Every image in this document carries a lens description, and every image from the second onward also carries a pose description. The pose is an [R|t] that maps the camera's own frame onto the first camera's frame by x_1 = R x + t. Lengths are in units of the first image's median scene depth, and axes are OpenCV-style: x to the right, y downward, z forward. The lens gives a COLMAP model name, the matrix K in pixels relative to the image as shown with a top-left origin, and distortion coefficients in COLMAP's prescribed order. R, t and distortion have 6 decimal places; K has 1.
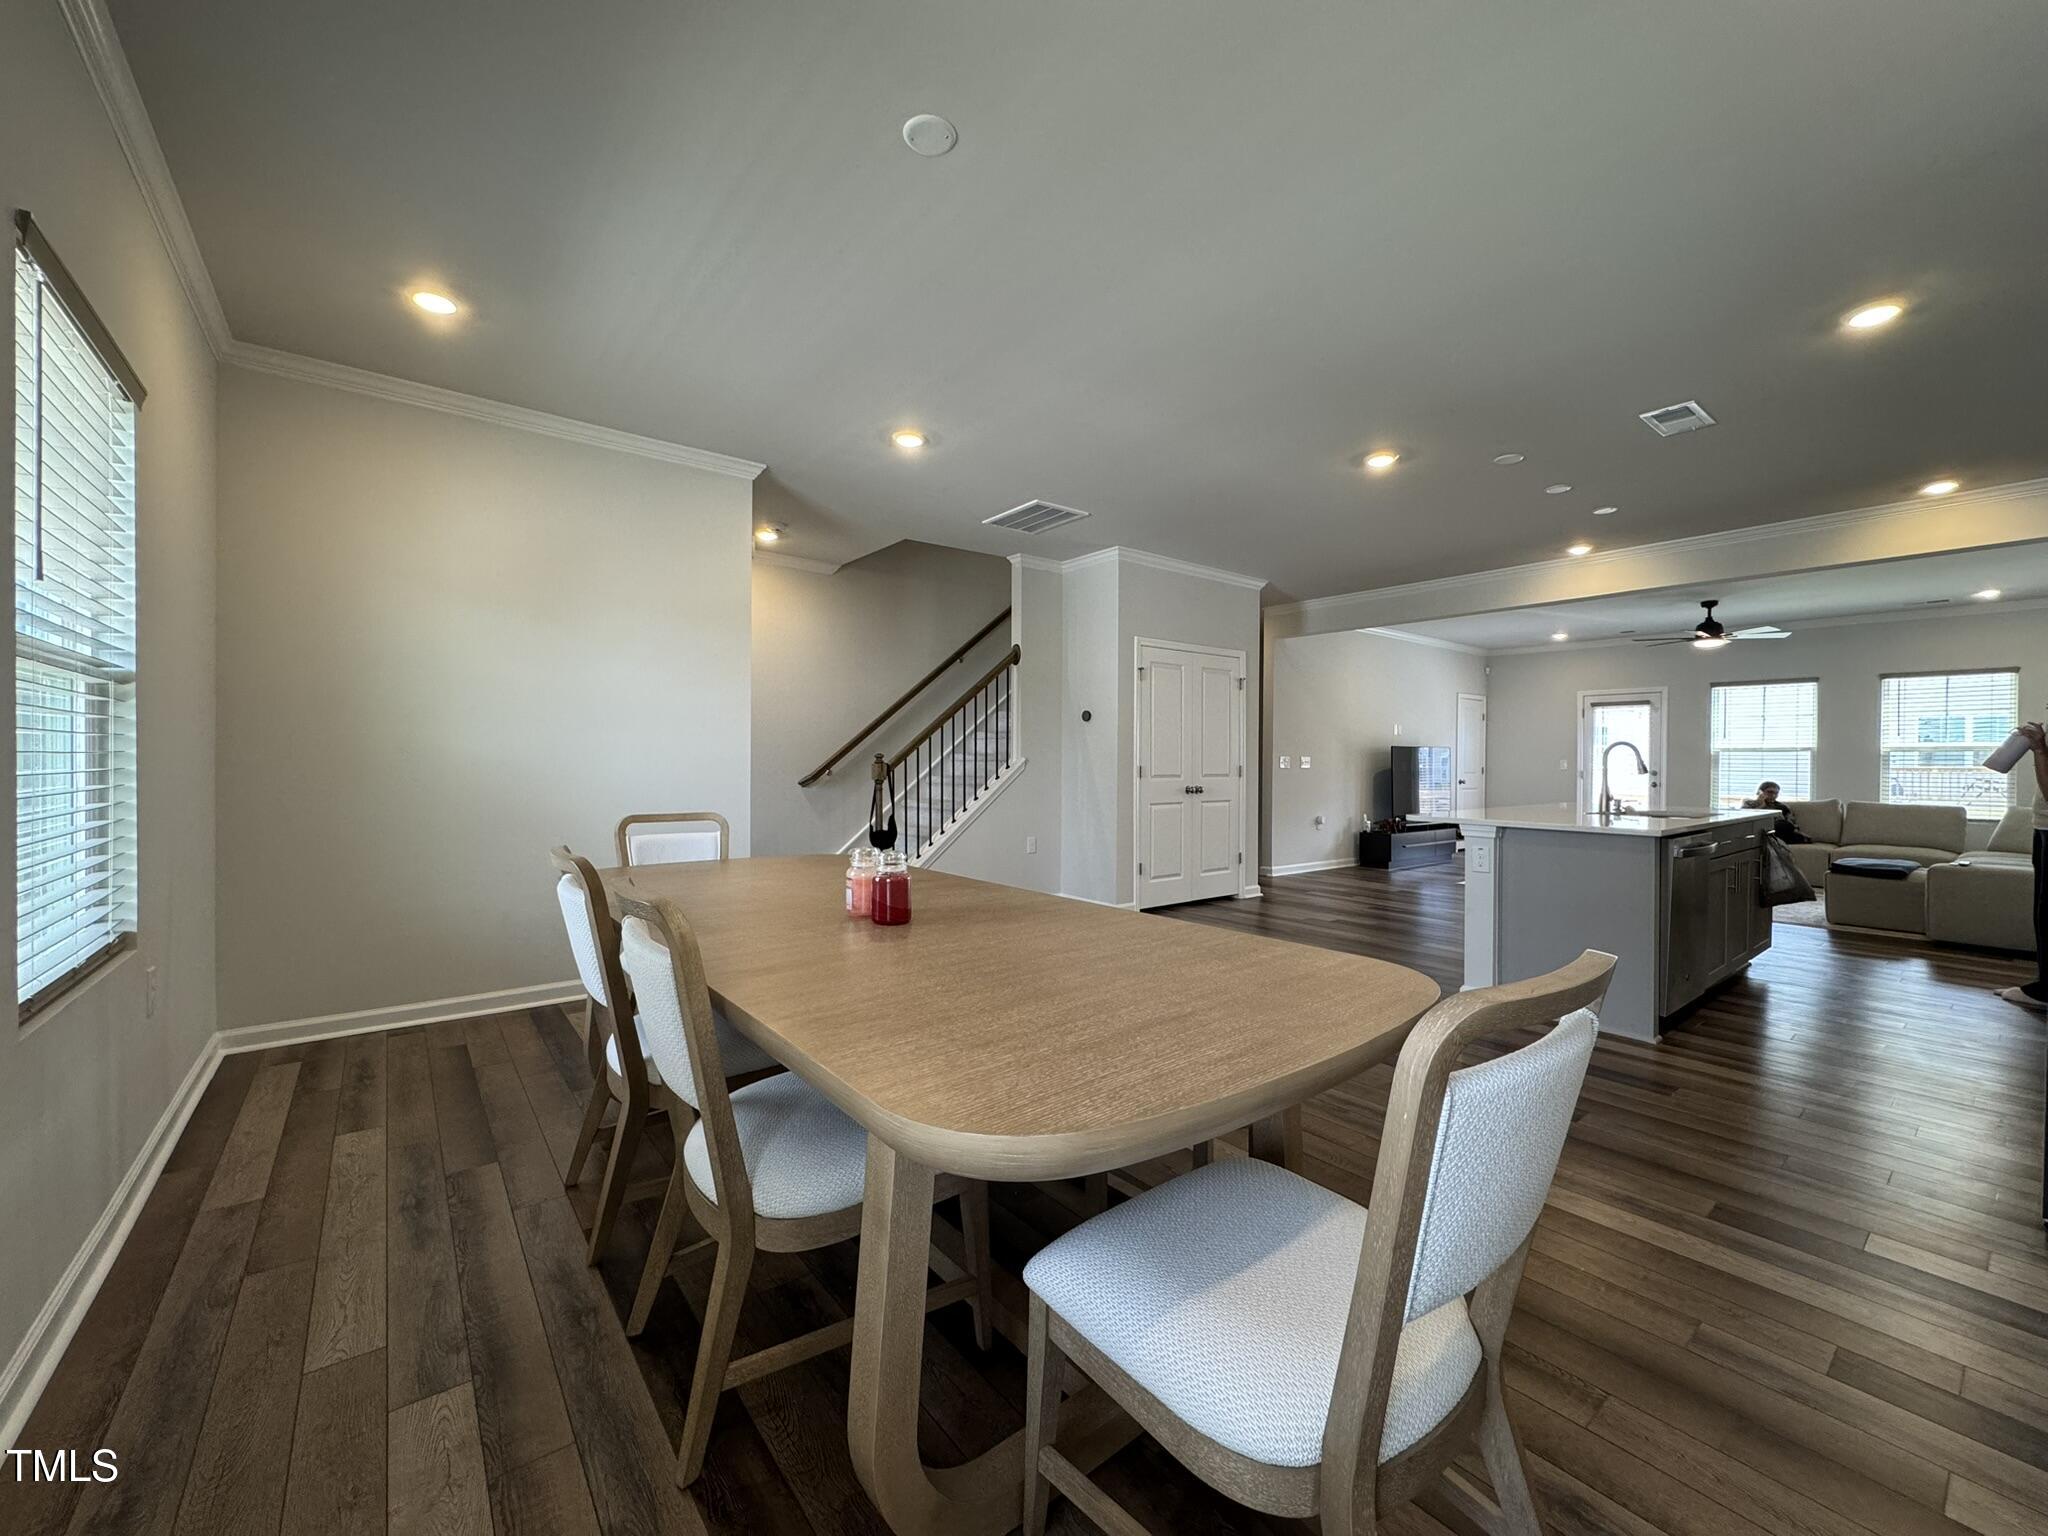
lens RADIAL K [[813.5, 0, 1026.9], [0, 813.5, 769.5], [0, 0, 1]] dist [0.001715, -0.000221]
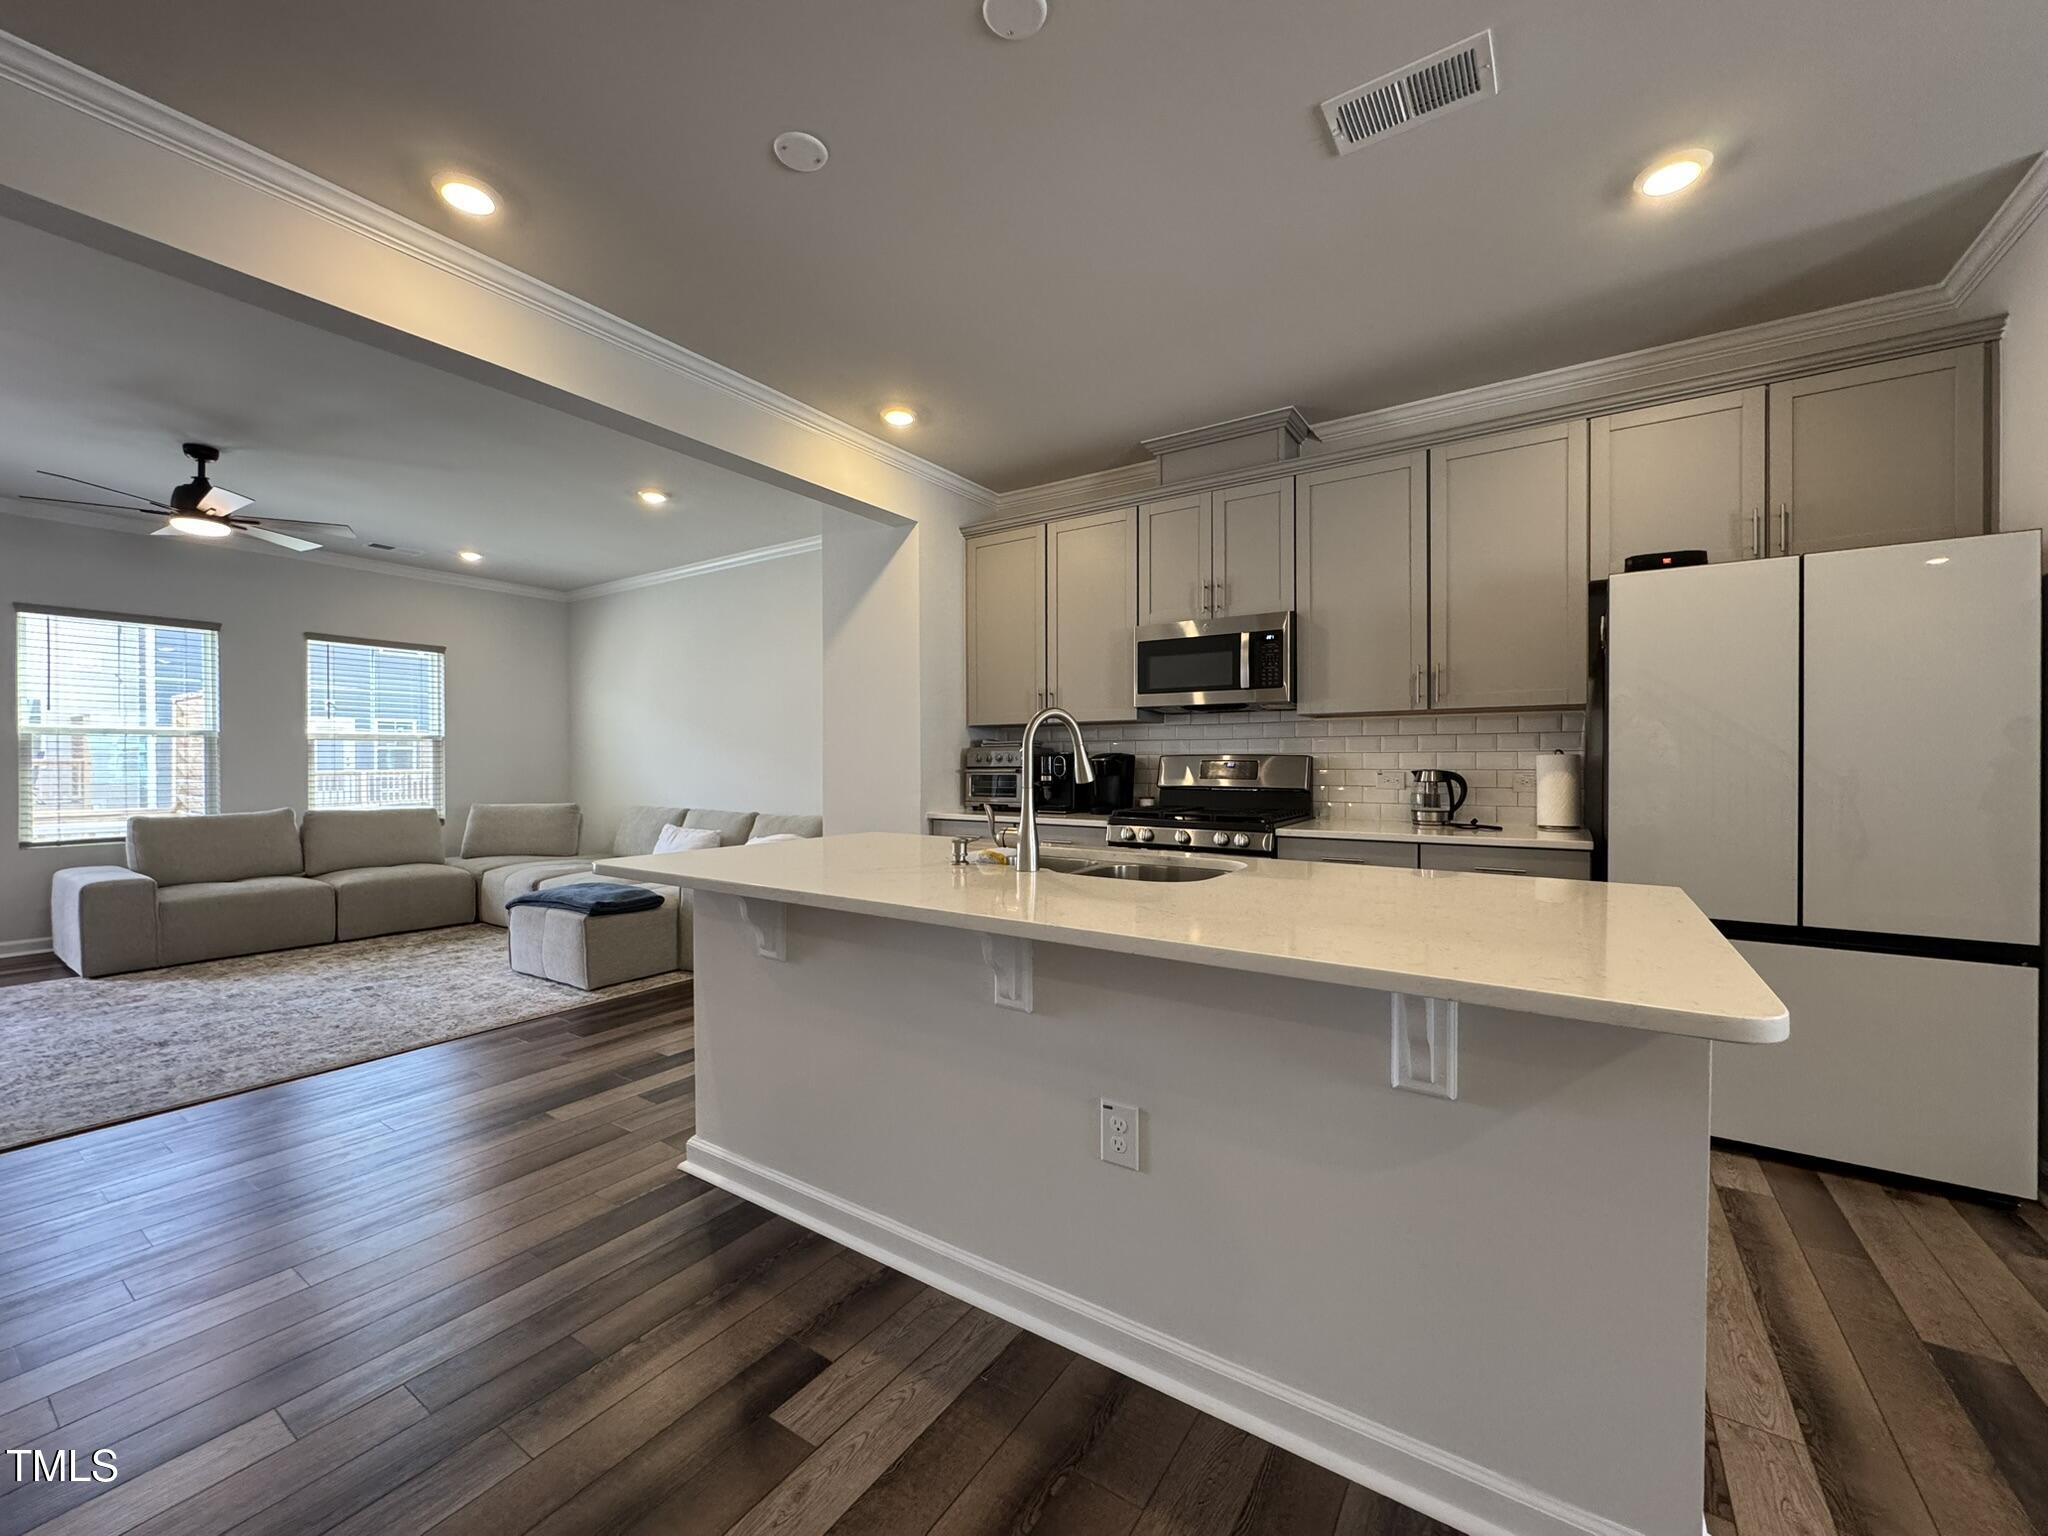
lens RADIAL K [[813.5, 0, 1027.0], [0, 813.5, 764.4], [0, 0, 1]] dist [0.001715, -0.000221]
pose [[-0.290234, -0.009352, 0.956910, 0.166123], [0.010744, 0.999857, 0.013031, -0.002481], [-0.956895, 0.014063, -0.290092, 0.599871]]
